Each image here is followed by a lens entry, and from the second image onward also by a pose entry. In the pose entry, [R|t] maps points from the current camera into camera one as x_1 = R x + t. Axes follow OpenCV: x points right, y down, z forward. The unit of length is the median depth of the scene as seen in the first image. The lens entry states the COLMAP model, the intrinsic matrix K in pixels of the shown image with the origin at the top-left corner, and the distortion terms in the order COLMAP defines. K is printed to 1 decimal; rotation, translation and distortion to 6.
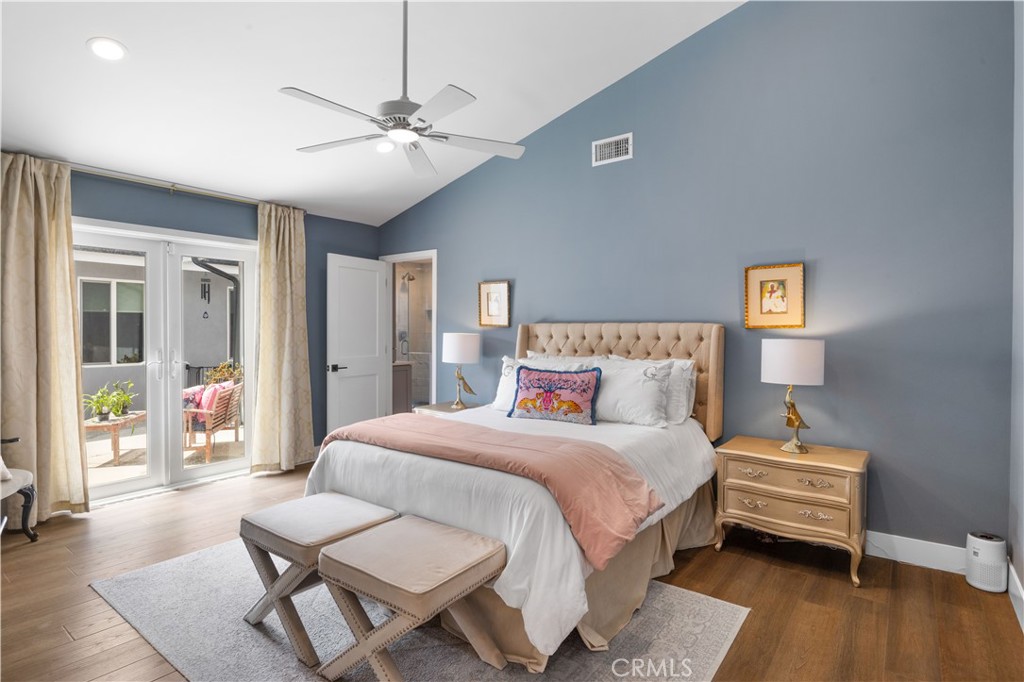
lens RADIAL K [[526.6, 0, 512.0], [0, 526.6, 339.4], [0, 0, 1]] dist [-0.005489, 0.000432]
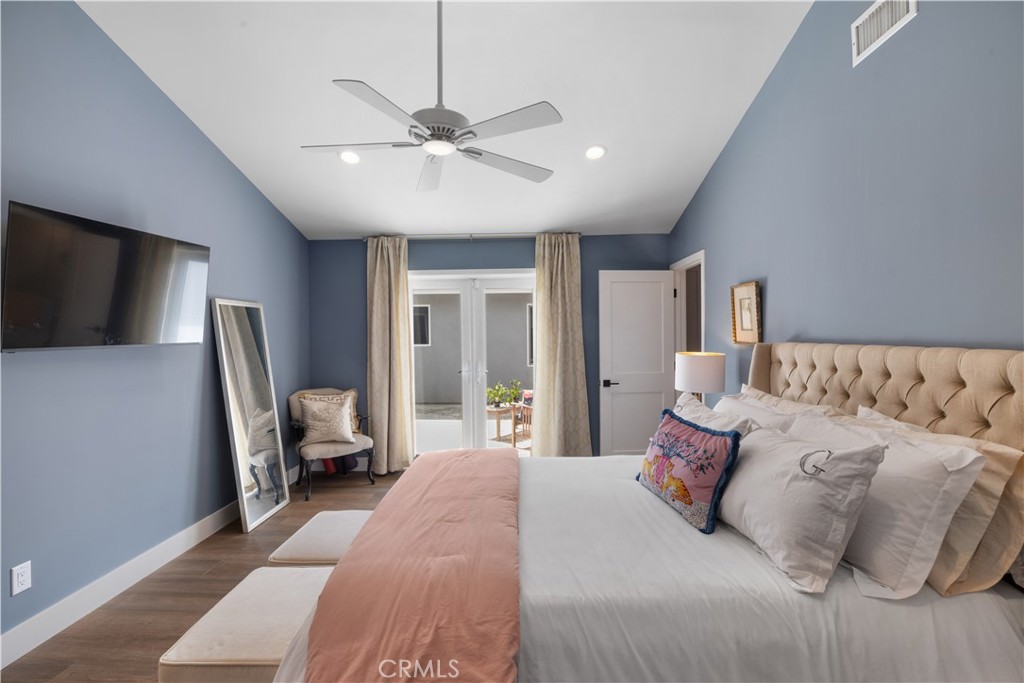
lens RADIAL K [[459.9, 0, 510.9], [0, 459.9, 337.6], [0, 0, 1]] dist [-0.012778, 0.000367]
pose [[0.577924, -0.002800, -0.816086, 0.320732], [-0.003563, 0.999976, -0.005954, -0.032142], [0.816083, 0.006349, 0.577900, 0.399351]]
